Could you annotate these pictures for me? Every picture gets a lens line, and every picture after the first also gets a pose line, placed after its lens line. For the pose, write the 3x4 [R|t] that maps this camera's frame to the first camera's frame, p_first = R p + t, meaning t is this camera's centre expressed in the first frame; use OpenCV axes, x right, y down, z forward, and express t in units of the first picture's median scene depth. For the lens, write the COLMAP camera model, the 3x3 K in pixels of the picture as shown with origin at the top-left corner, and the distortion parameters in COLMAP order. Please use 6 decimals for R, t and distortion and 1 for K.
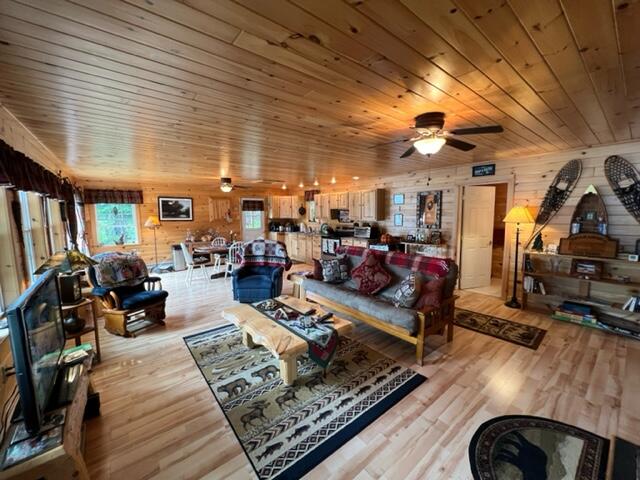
lens RADIAL K [[255.1, 0, 320.0], [0, 255.1, 240.0], [0, 0, 1]] dist [-0.000906, -0.000212]
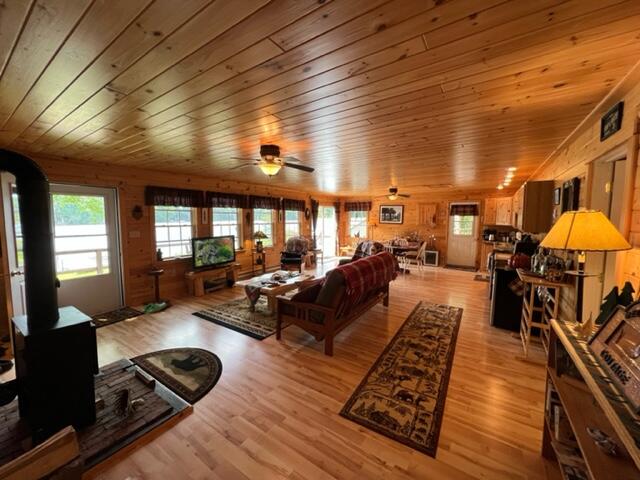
lens RADIAL K [[255.1, 0, 320.0], [0, 255.1, 240.0], [0, 0, 1]] dist [-0.000906, -0.000212]
pose [[0.305193, 0.094363, -0.947604, 1.159534], [-0.108682, 0.992028, 0.063784, -0.072323], [0.946068, 0.083521, 0.313016, 0.546750]]
